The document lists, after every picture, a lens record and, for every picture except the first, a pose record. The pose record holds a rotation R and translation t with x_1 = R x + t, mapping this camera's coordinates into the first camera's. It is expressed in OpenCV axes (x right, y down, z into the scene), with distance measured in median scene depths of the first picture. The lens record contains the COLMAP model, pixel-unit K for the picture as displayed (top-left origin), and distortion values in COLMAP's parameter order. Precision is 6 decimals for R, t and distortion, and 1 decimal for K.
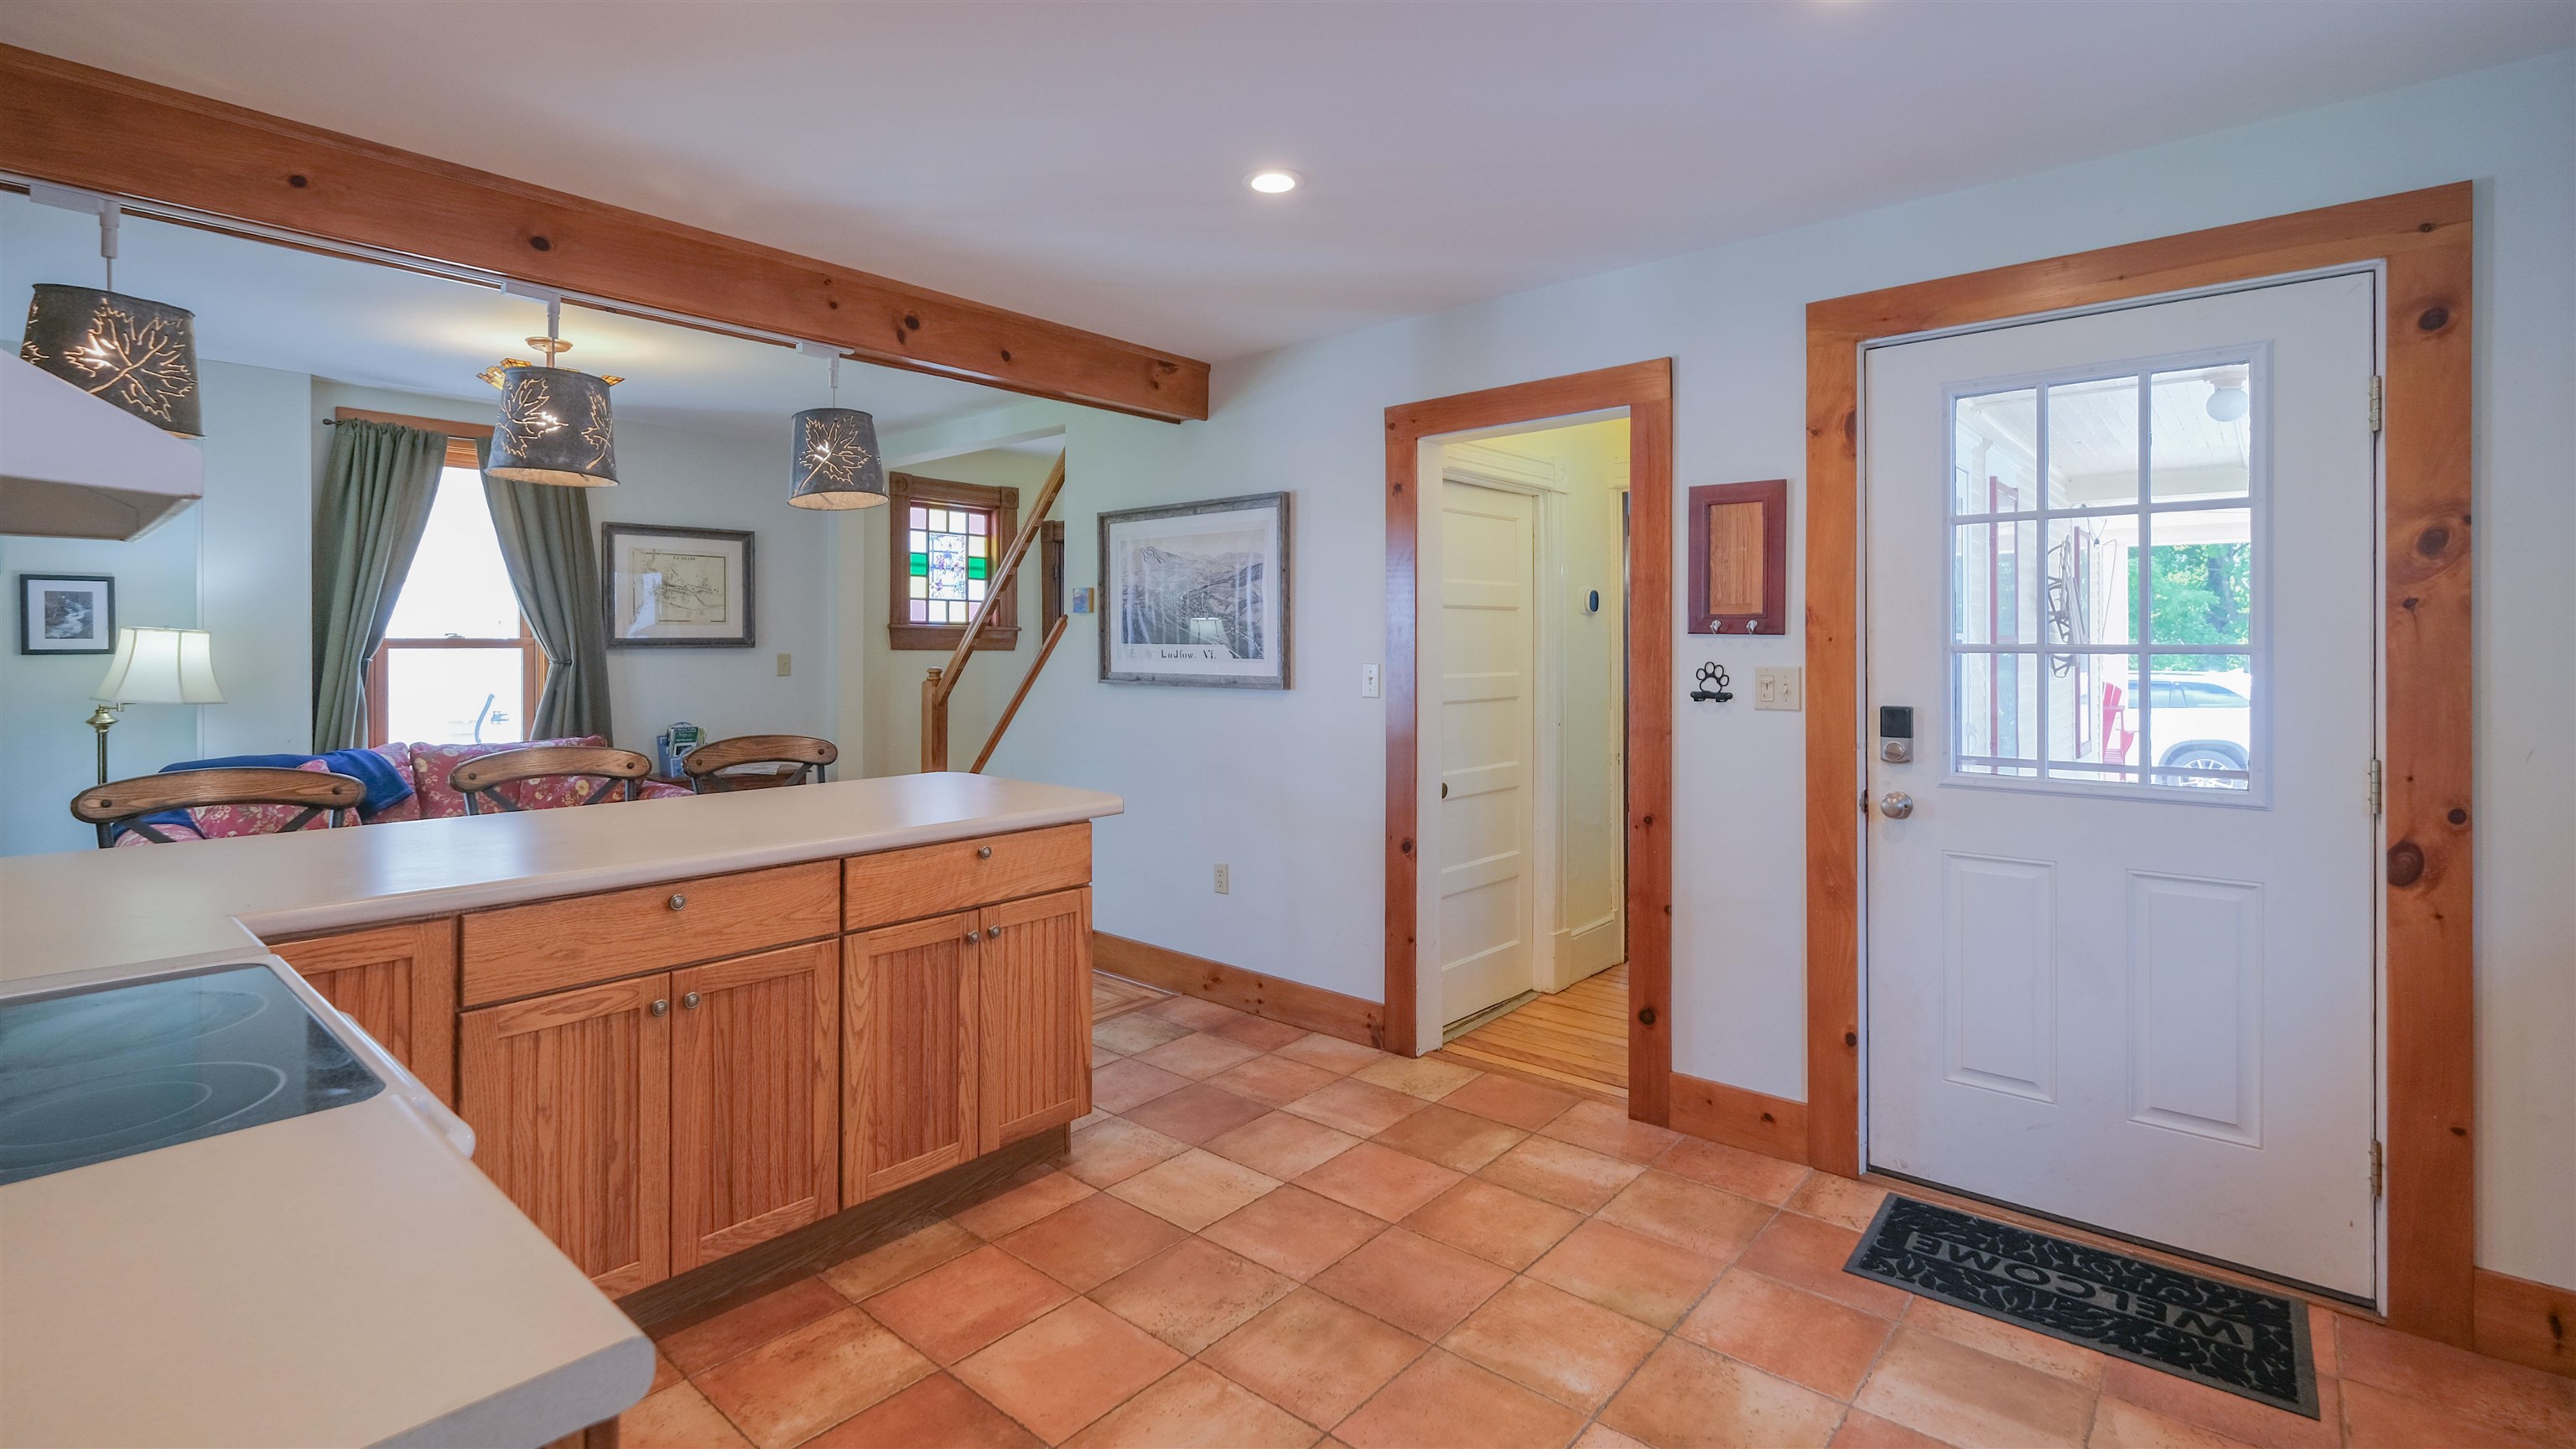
lens RADIAL K [[1145.3, 0, 1284.8], [0, 1145.3, 648.6], [0, 0, 1]] dist [-0.002186, -0.001199]
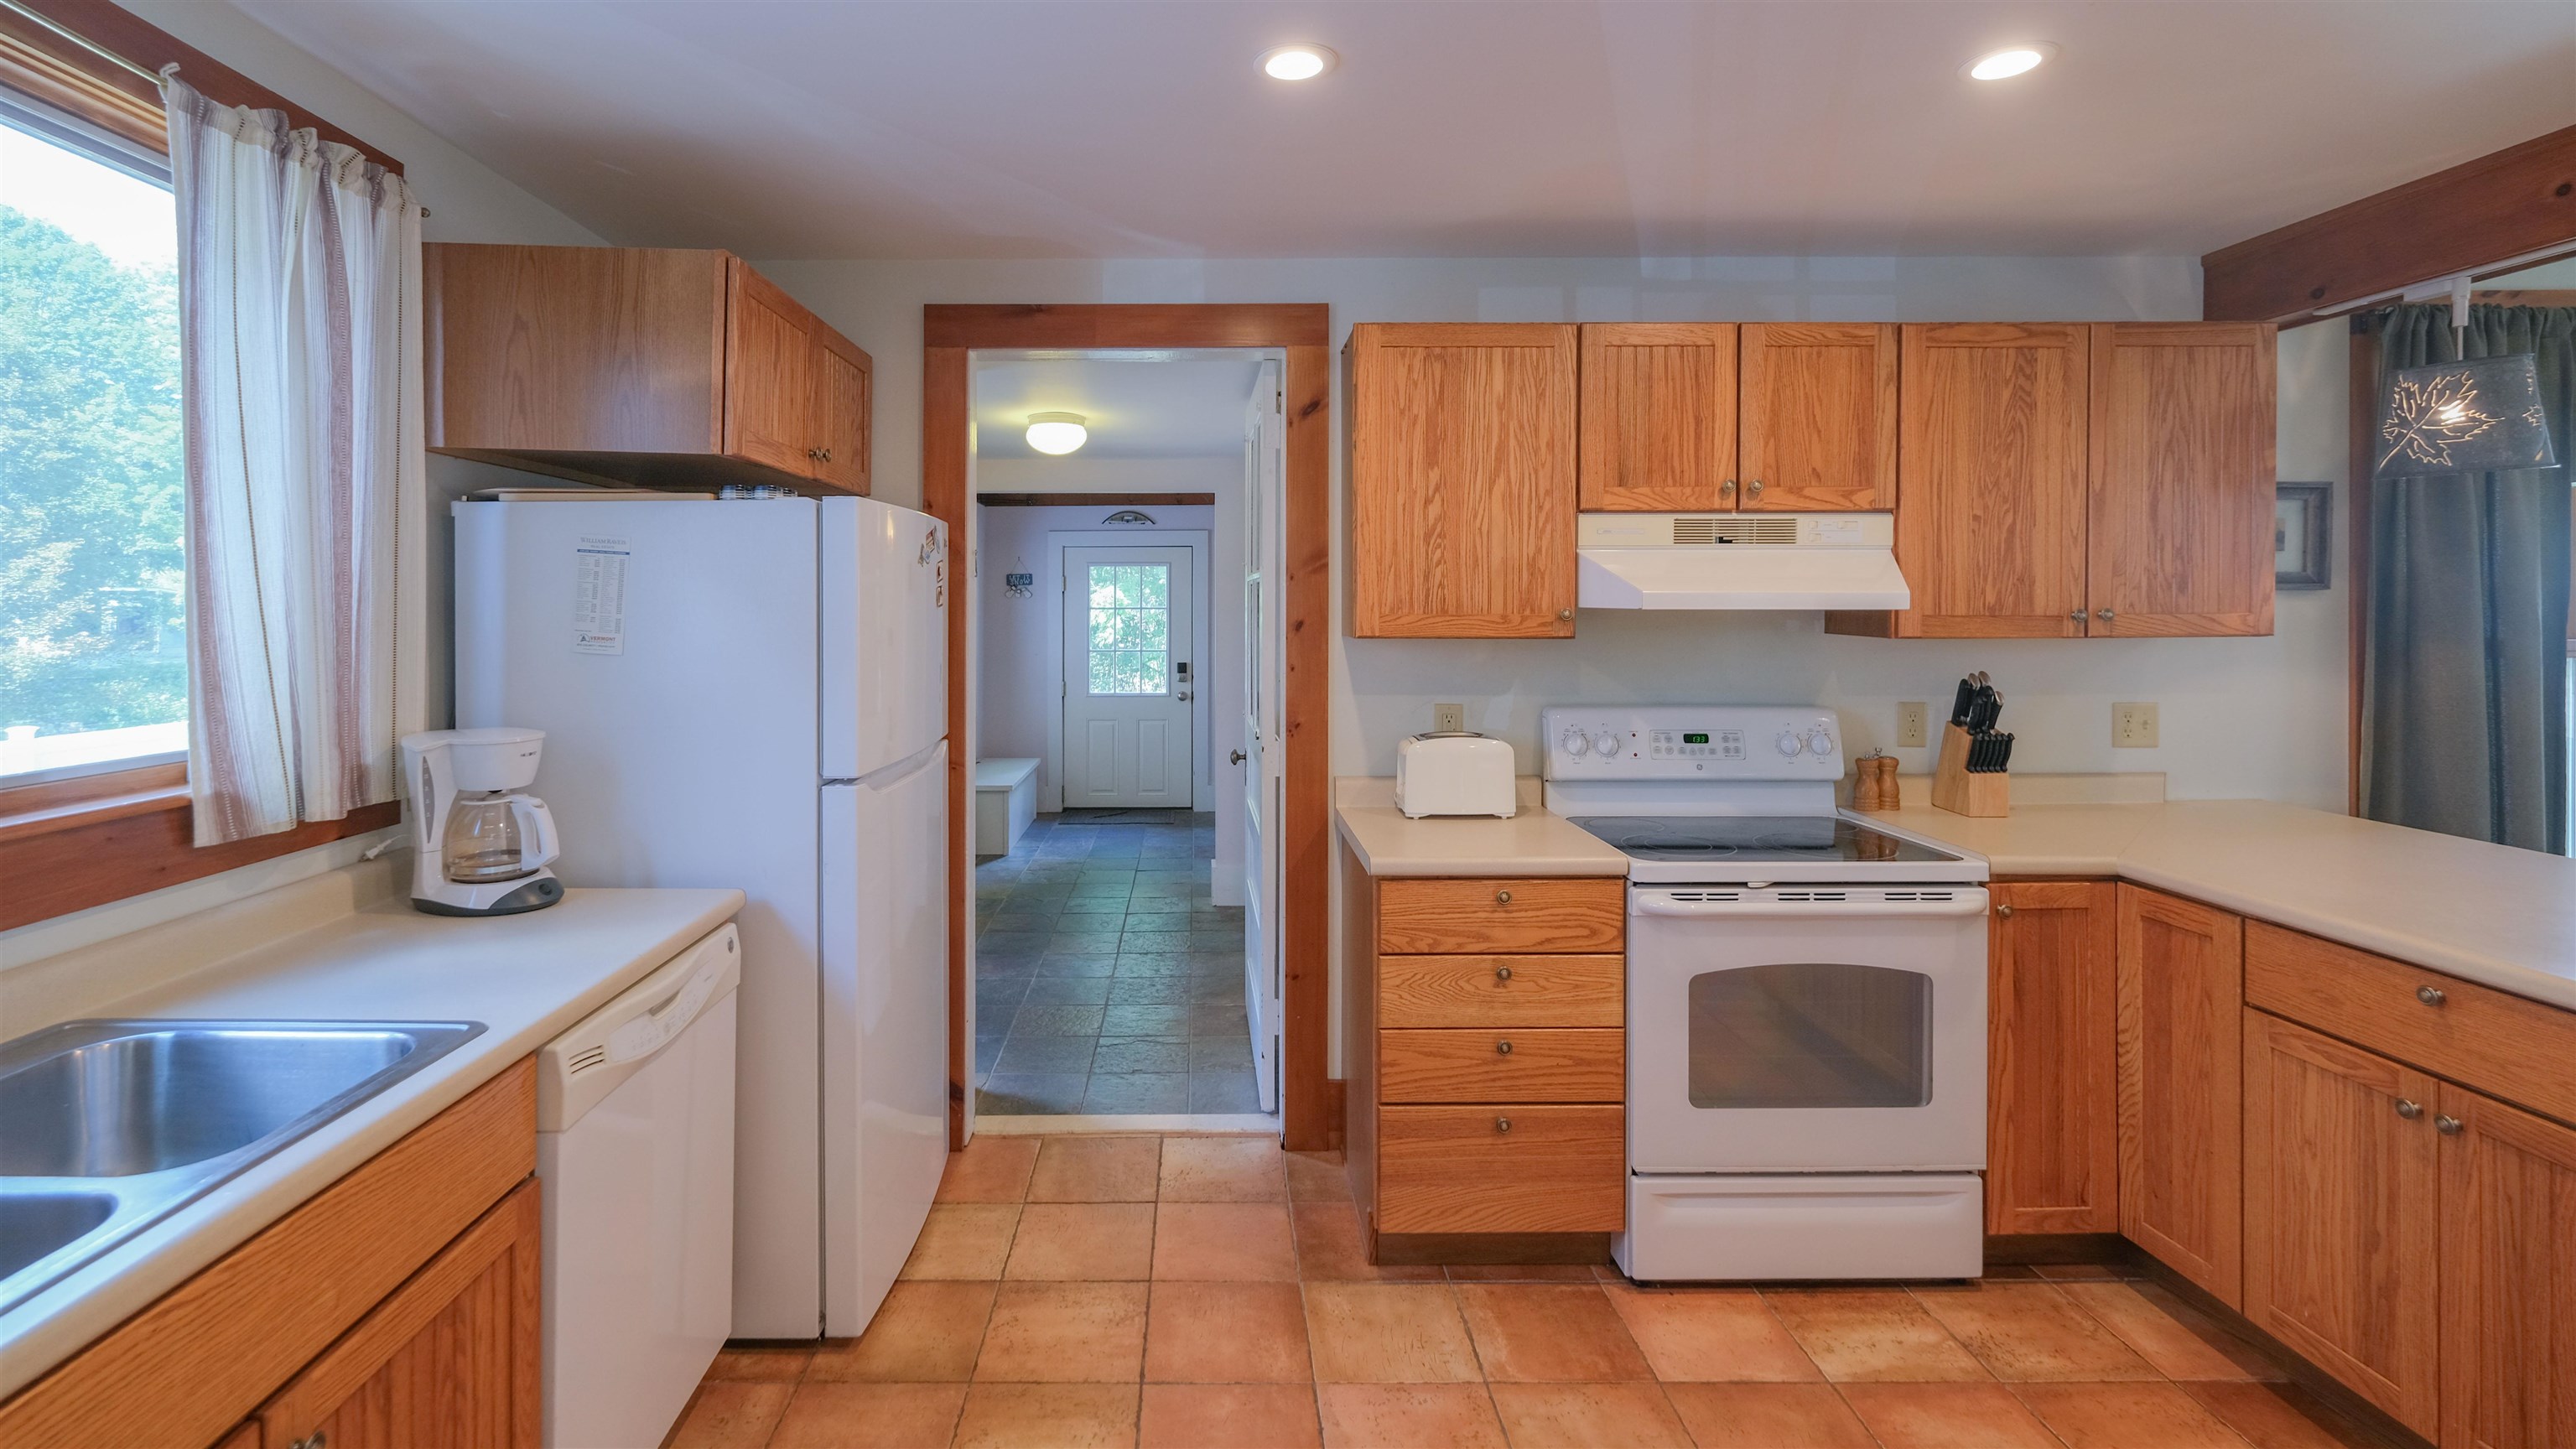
lens RADIAL K [[1145.3, 0, 1191.3], [0, 1145.3, 608.9], [0, 0, 1]] dist [-0.002186, -0.001199]
pose [[-0.760177, 0.004119, -0.649703, 0.450208], [0.003462, 0.999991, 0.002289, -0.042321], [0.649707, -0.000509, -0.760184, 0.682453]]
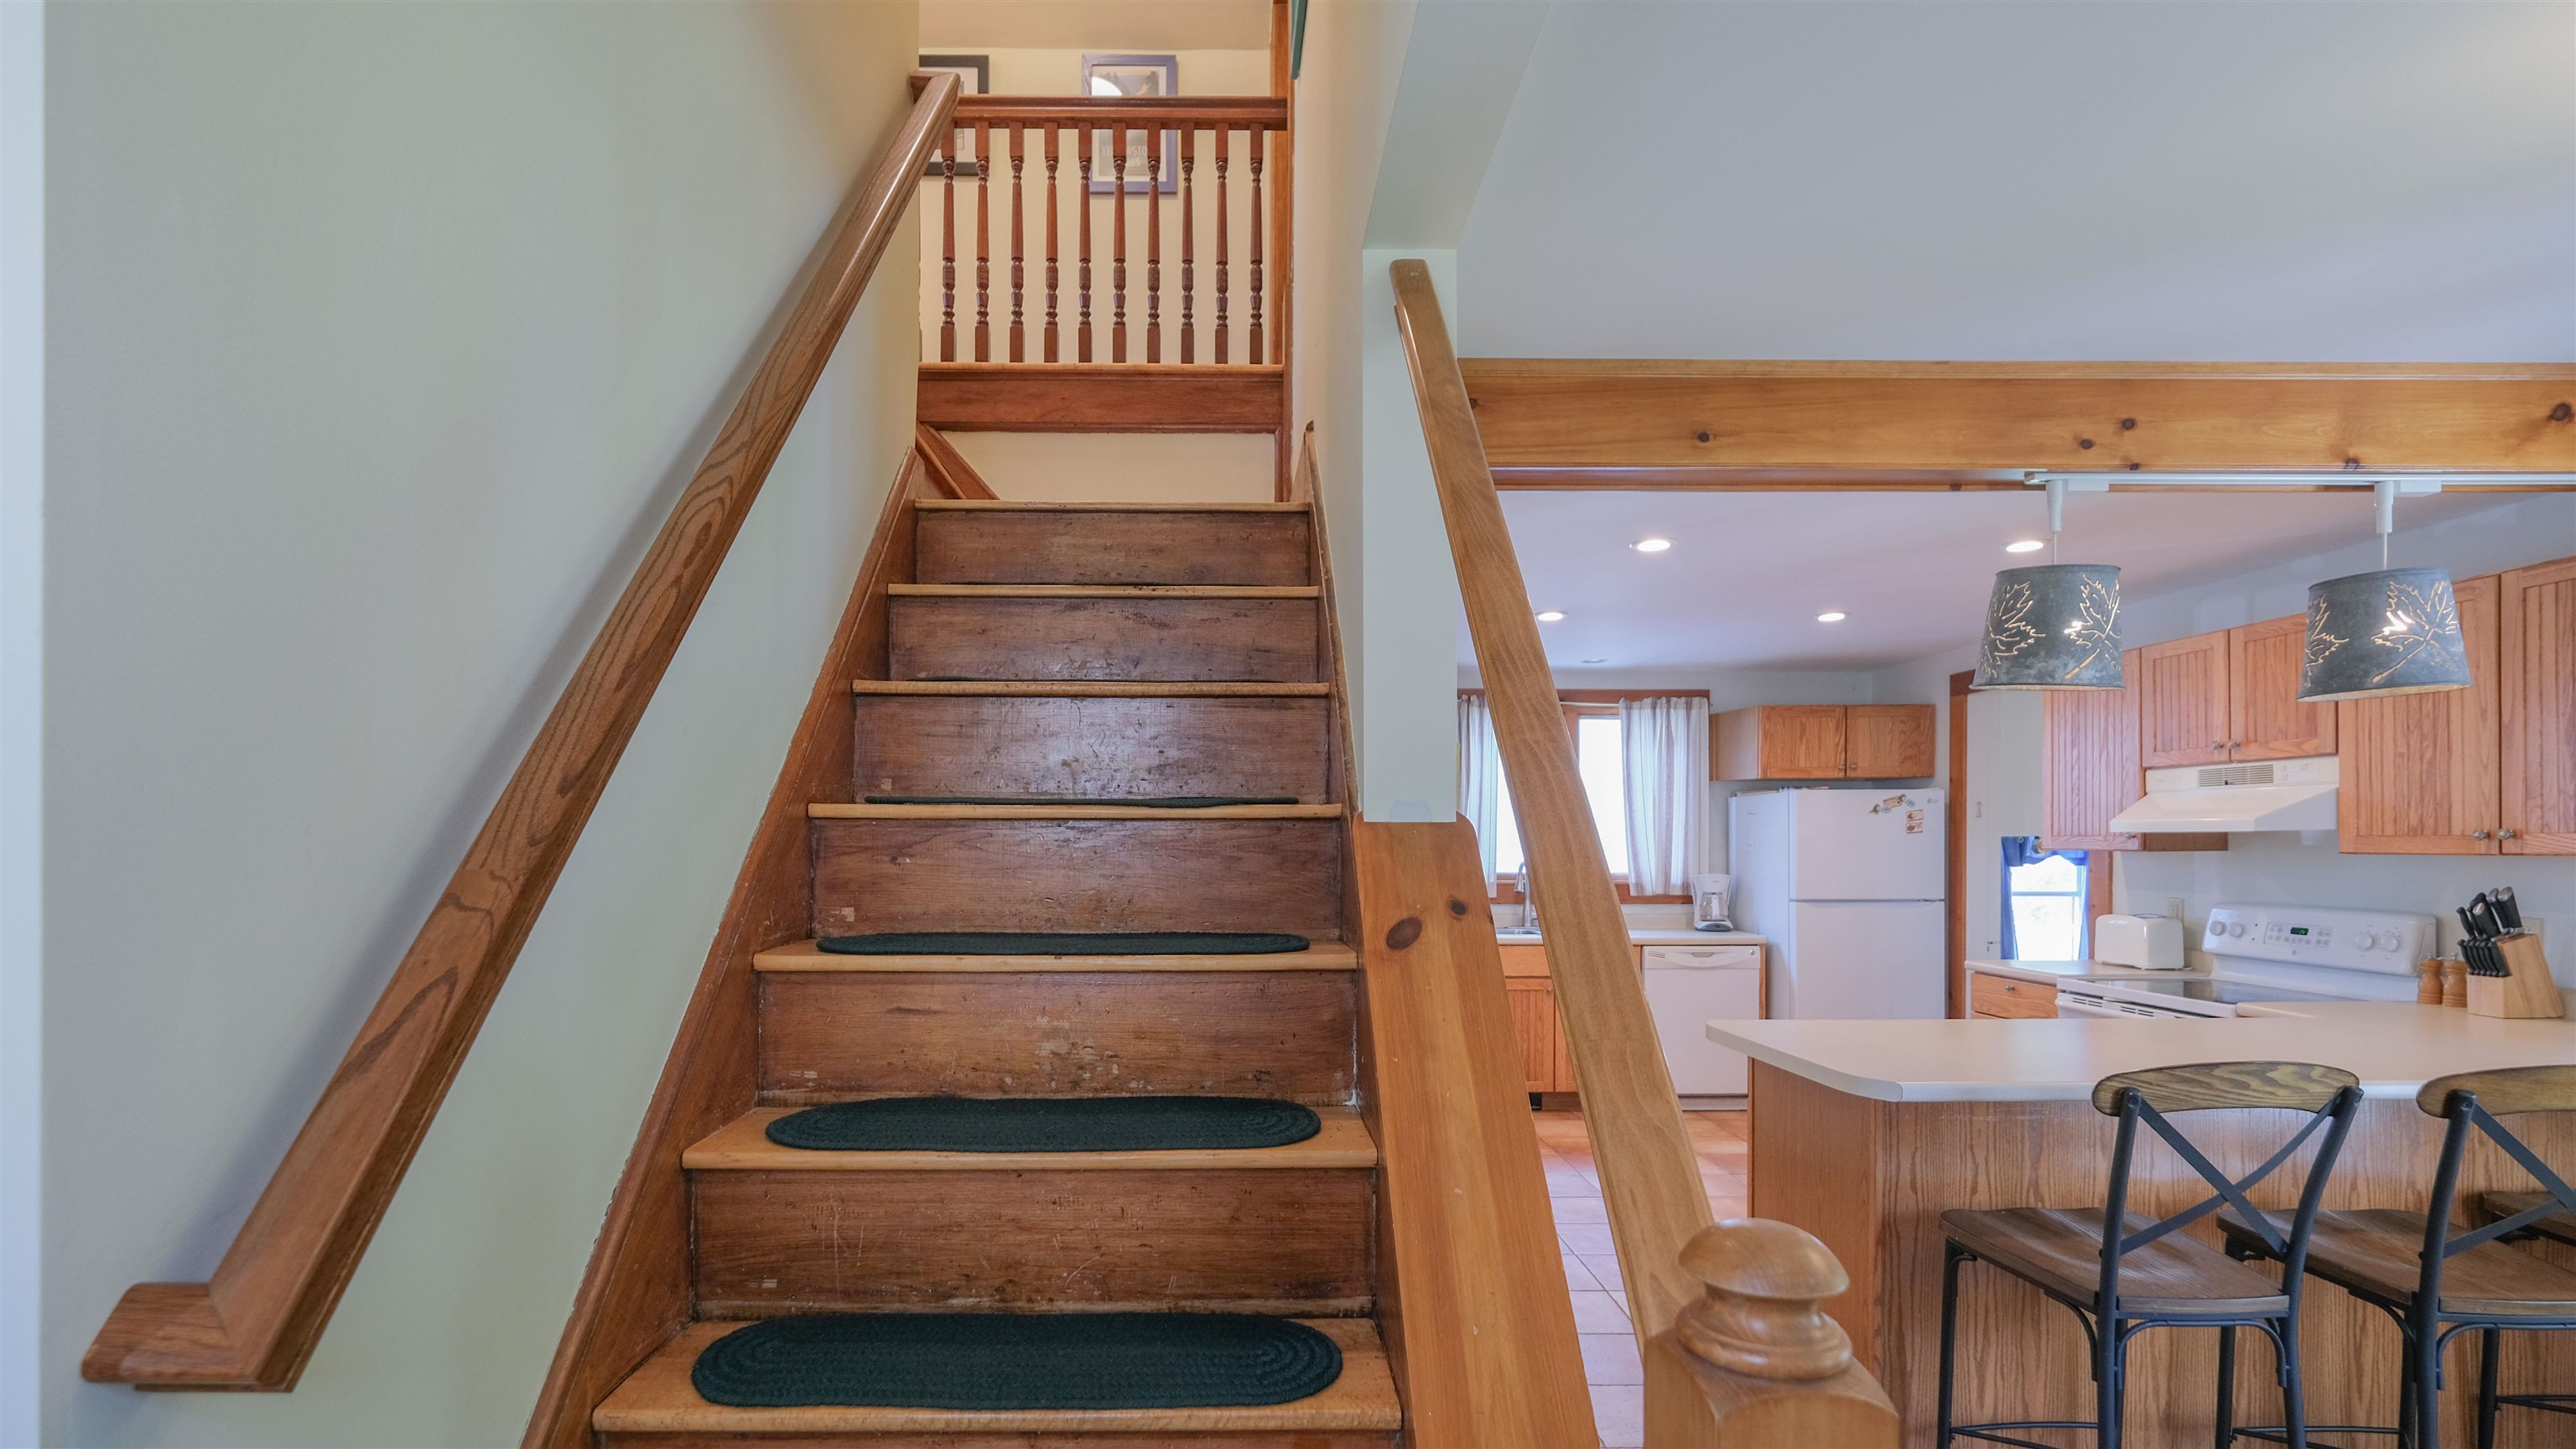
lens RADIAL K [[1160.5, 0, 1243.2], [0, 1160.5, 848.7], [0, 0, 1]] dist [-0.003759, 0.000978]
pose [[-0.664674, -0.001862, 0.747131, -0.596107], [0.002428, 0.999986, 0.004652, -0.029172], [-0.747130, 0.004906, -0.664660, 1.842519]]
